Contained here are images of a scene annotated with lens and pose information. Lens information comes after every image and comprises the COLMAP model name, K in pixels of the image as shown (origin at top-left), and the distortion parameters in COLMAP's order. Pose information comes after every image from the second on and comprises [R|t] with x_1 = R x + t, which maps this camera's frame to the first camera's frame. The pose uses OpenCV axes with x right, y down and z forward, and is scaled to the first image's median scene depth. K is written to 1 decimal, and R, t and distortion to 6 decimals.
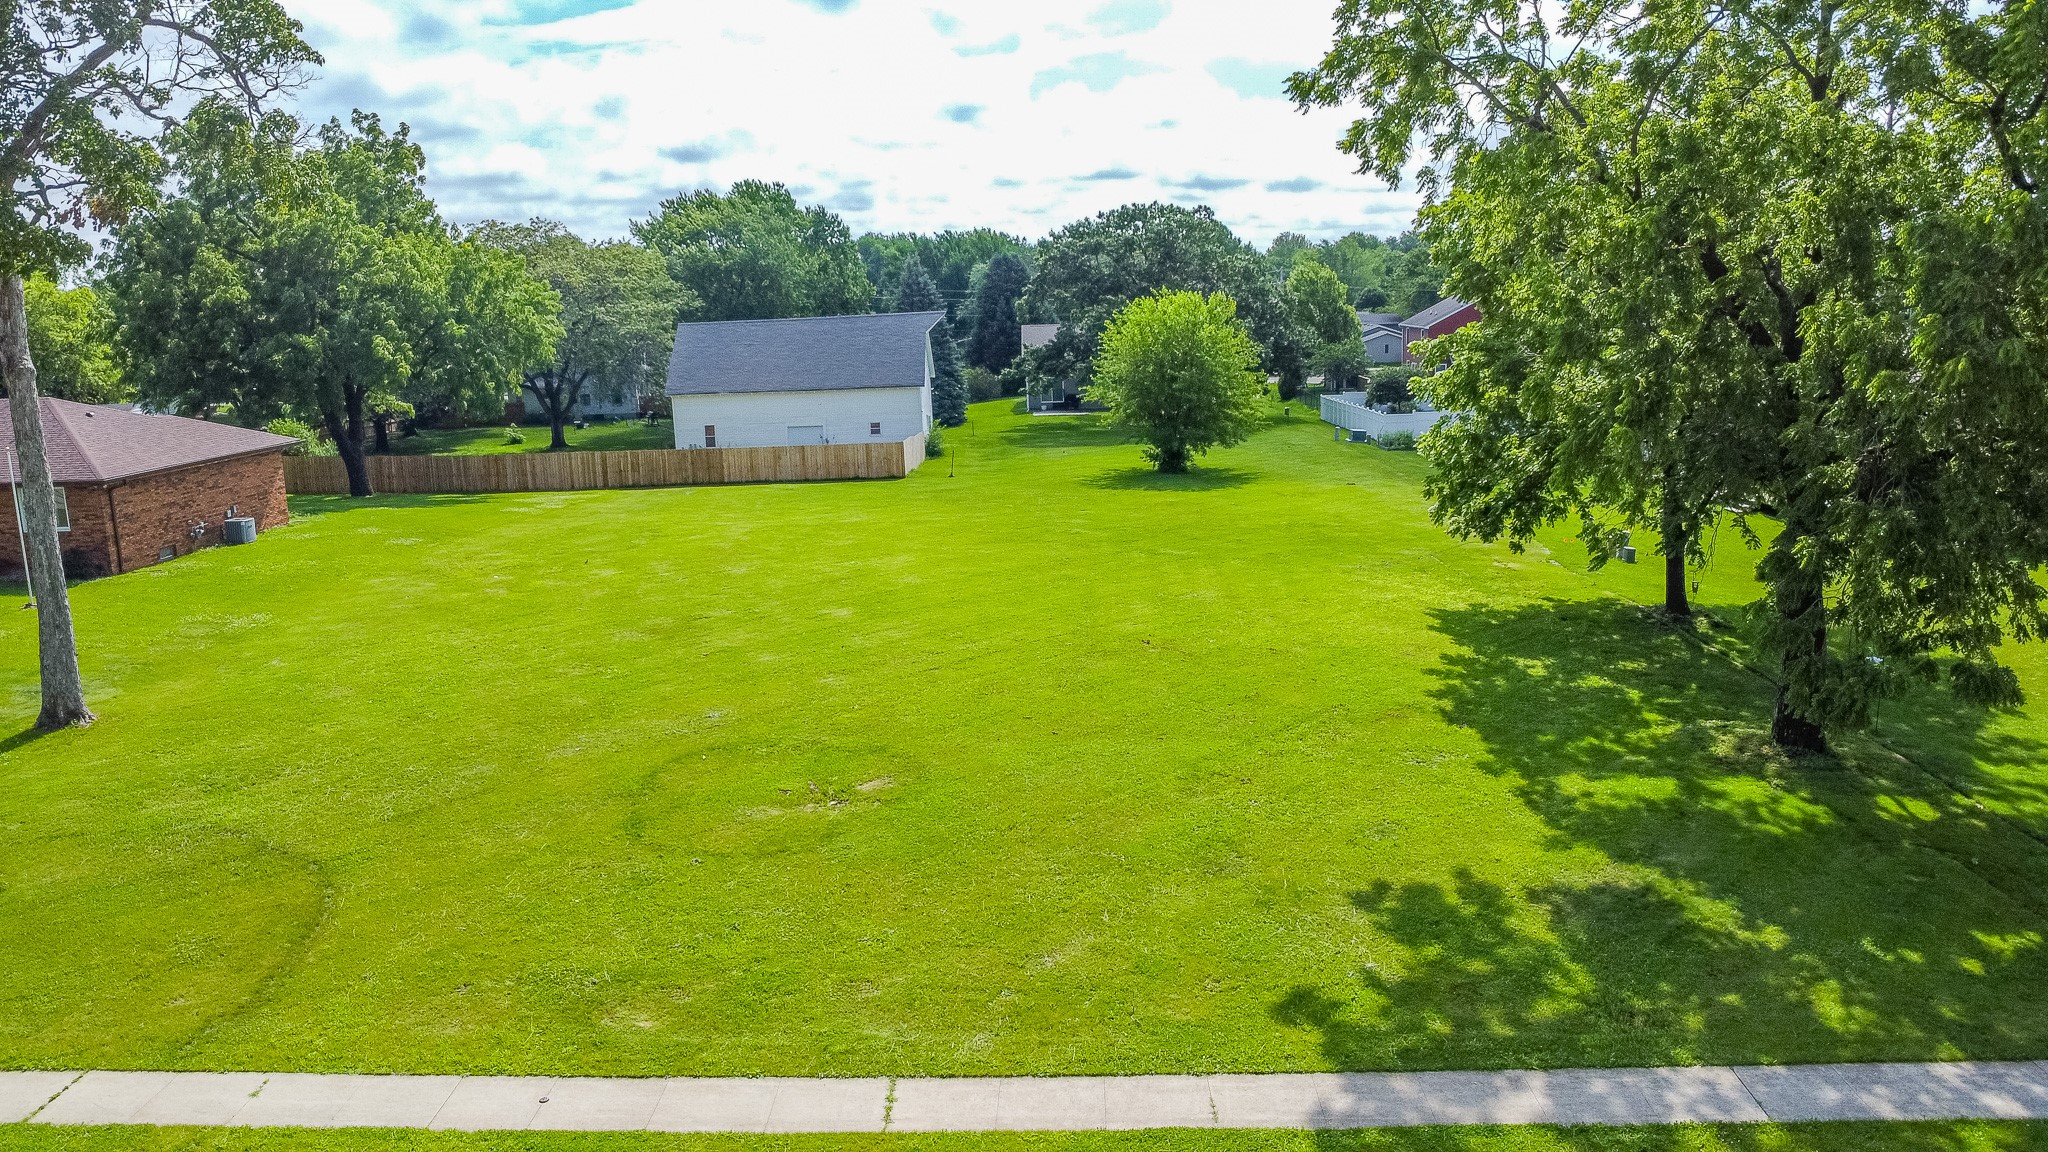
lens RADIAL K [[1492.9, 0, 1021.2], [0, 1492.9, 576.9], [0, 0, 1]] dist [-0.041270, 0.001101]
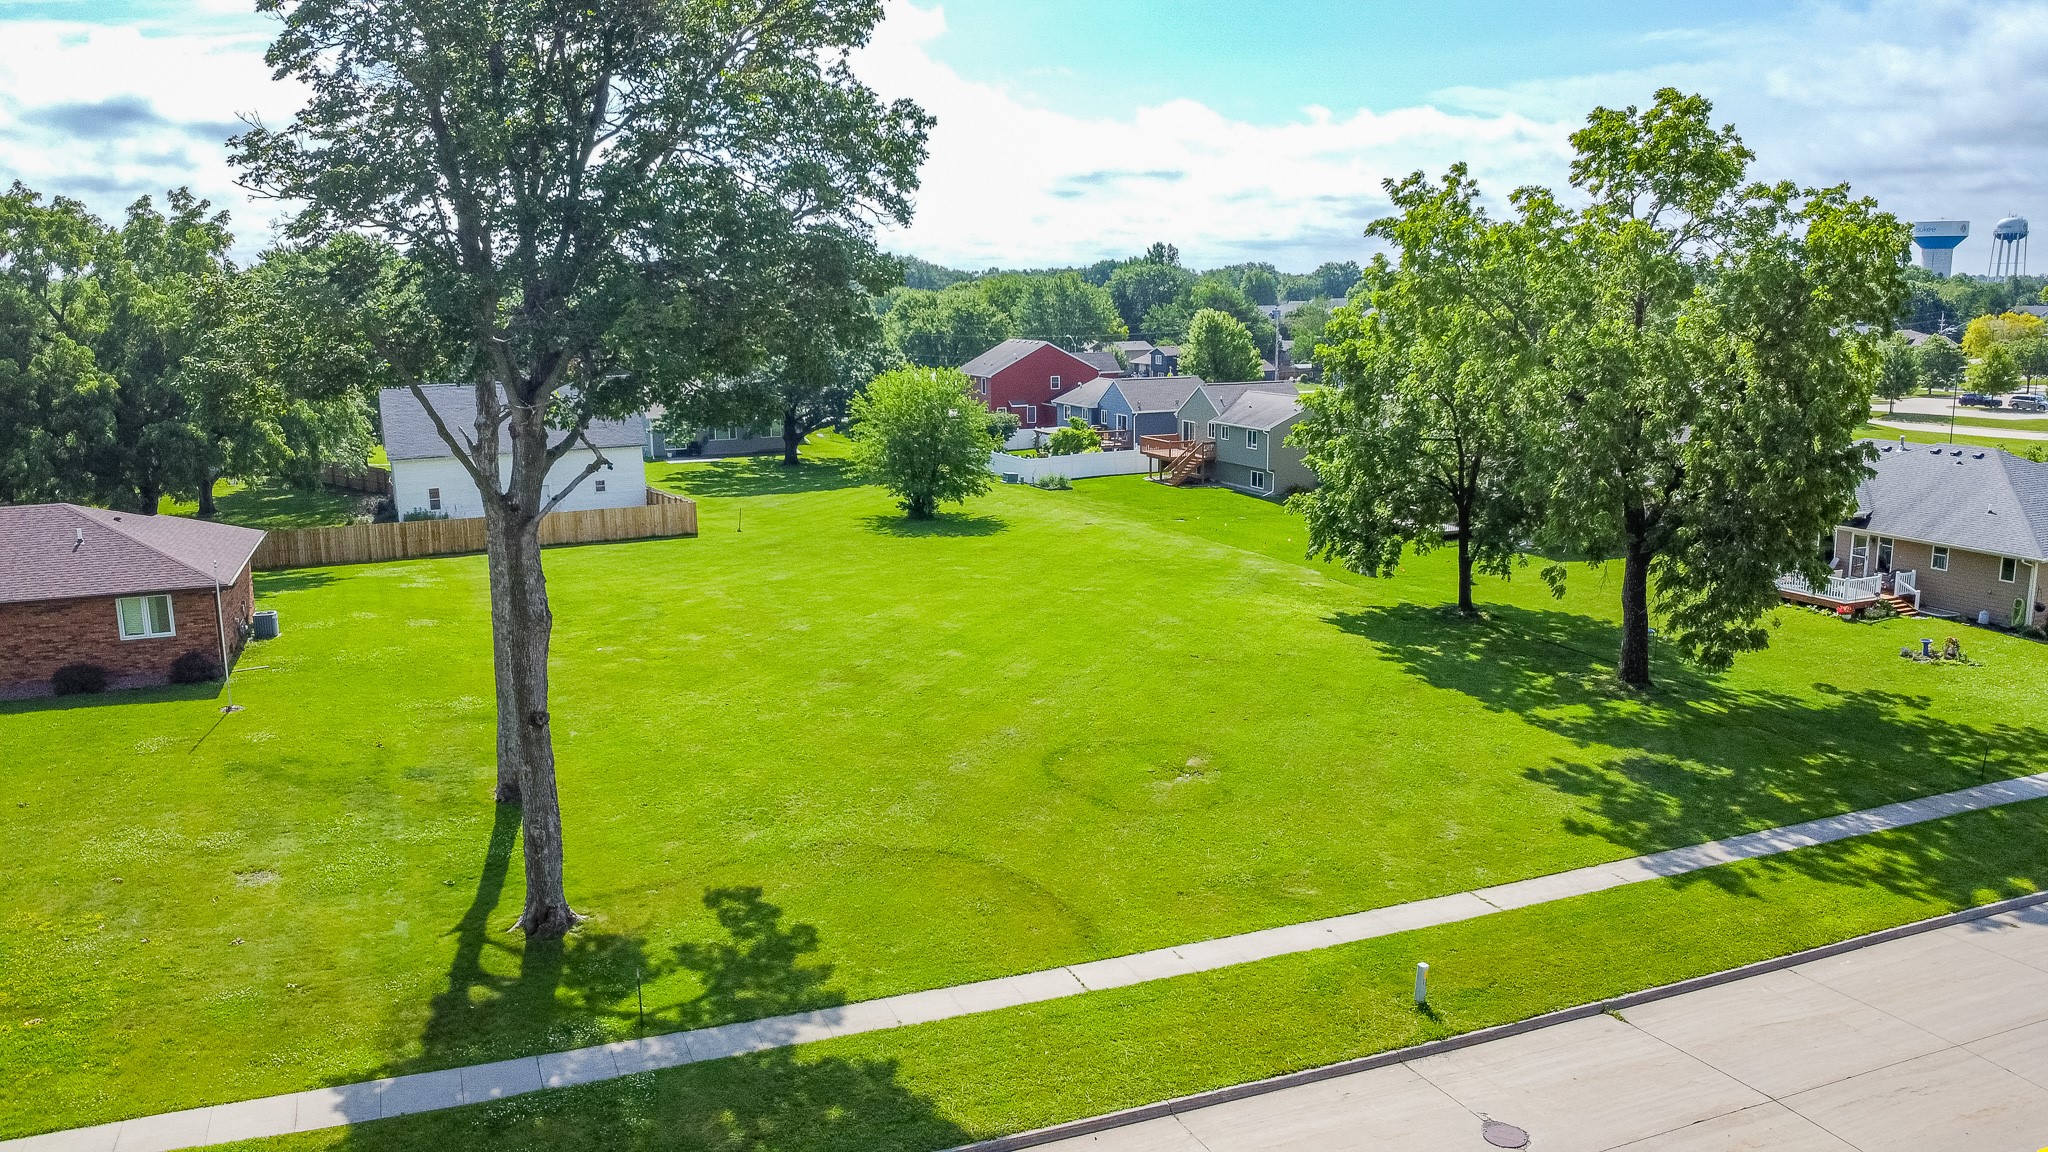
lens RADIAL K [[1492.9, 0, 1038.3], [0, 1492.9, 578.2], [0, 0, 1]] dist [-0.041270, 0.001101]
pose [[0.905328, -0.058643, 0.420646, -0.767860], [0.062901, 0.998013, 0.003758, -0.053688], [-0.420030, 0.023056, 0.907217, -0.271268]]
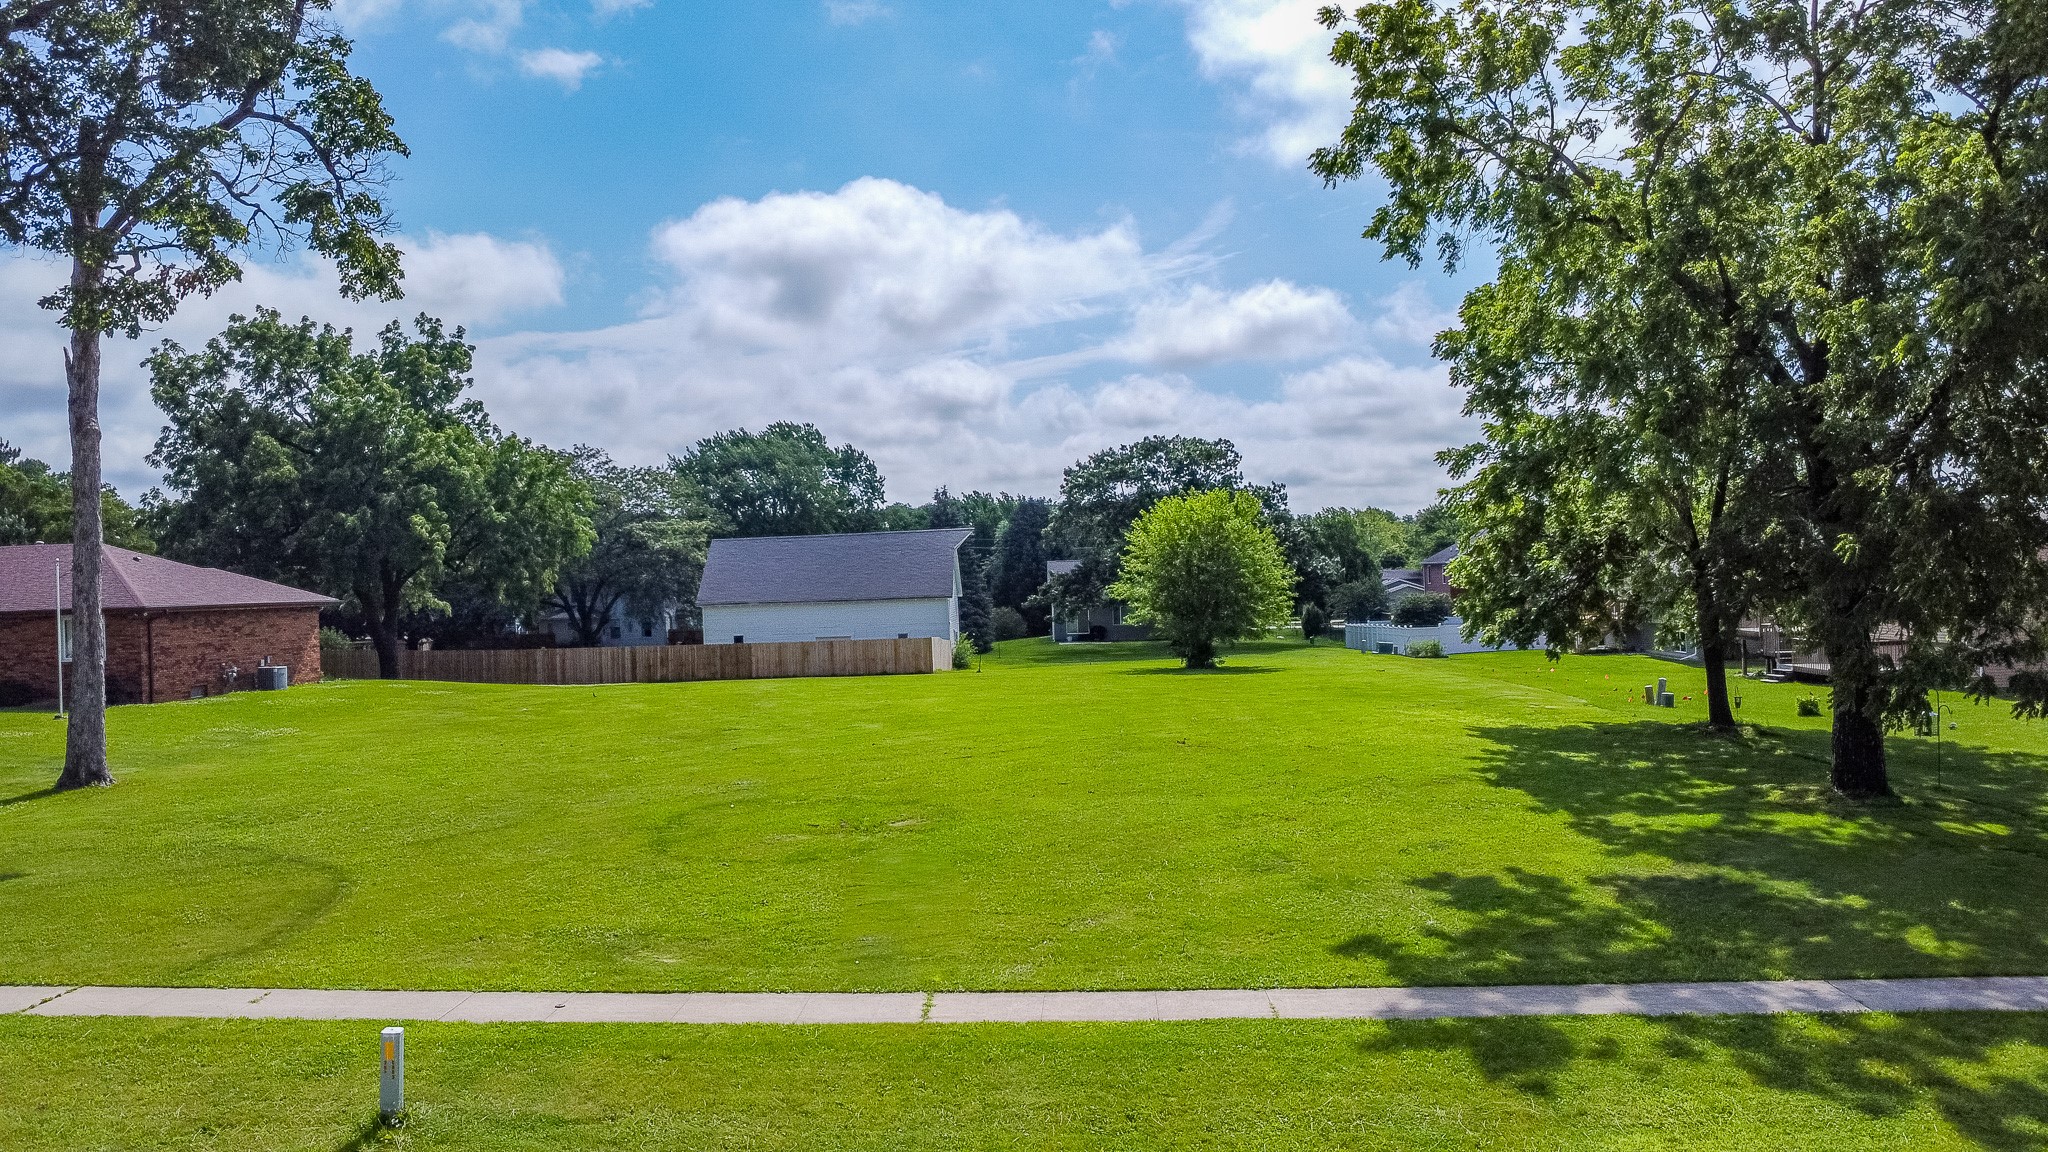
lens RADIAL K [[1492.9, 0, 1020.5], [0, 1492.9, 581.7], [0, 0, 1]] dist [-0.041270, 0.001101]
pose [[0.999880, 0.001306, -0.015429, -0.008682], [-0.004180, 0.982202, -0.187779, 0.147597], [0.014909, 0.187821, 0.982090, 0.015355]]
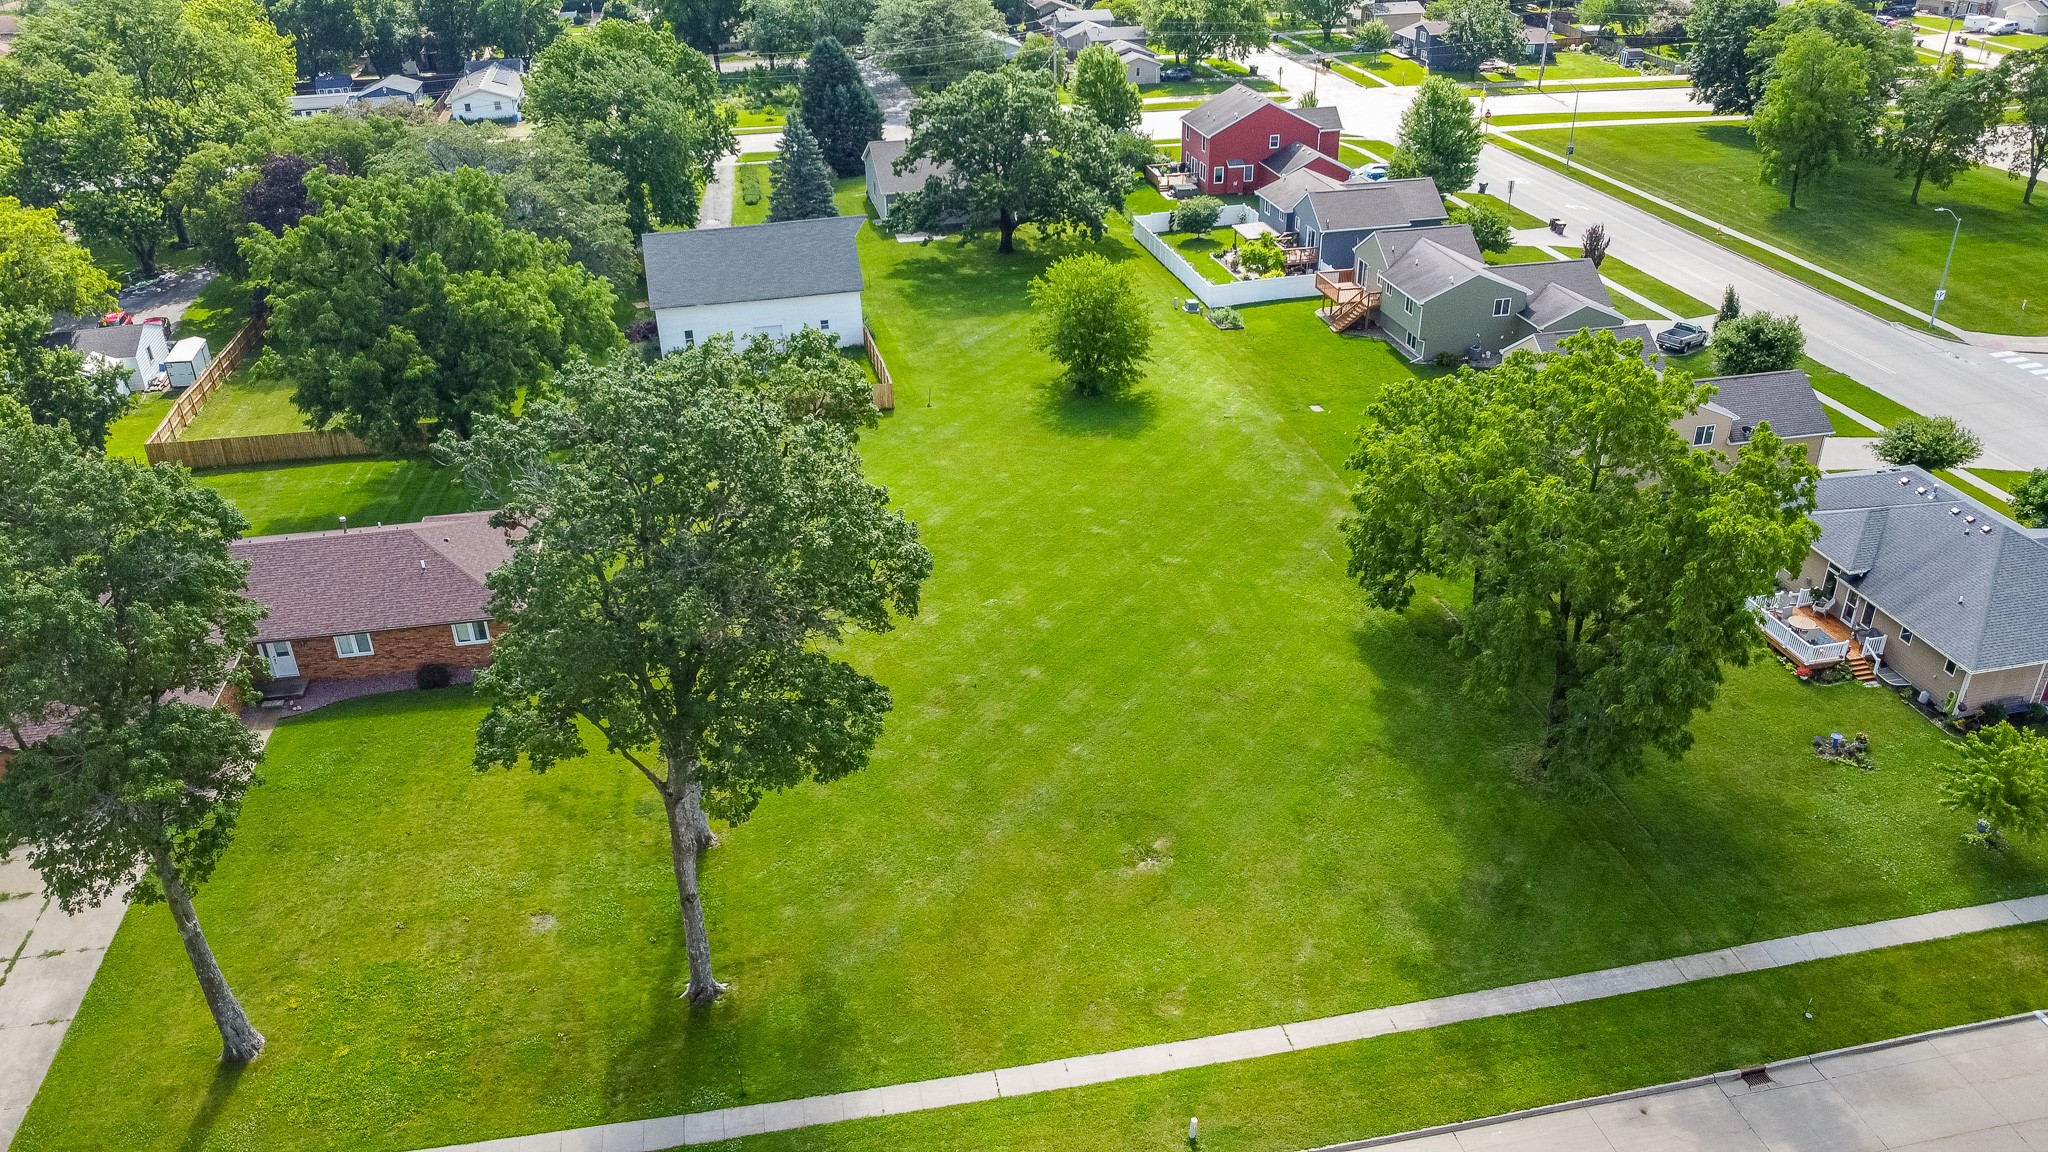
lens RADIAL K [[1492.9, 0, 1034.5], [0, 1492.9, 577.5], [0, 0, 1]] dist [-0.041270, 0.001101]
pose [[0.972478, -0.092247, 0.213957, -0.616302], [0.024949, 0.954235, 0.298016, -0.765768], [-0.231656, -0.284476, 0.930273, -0.738668]]
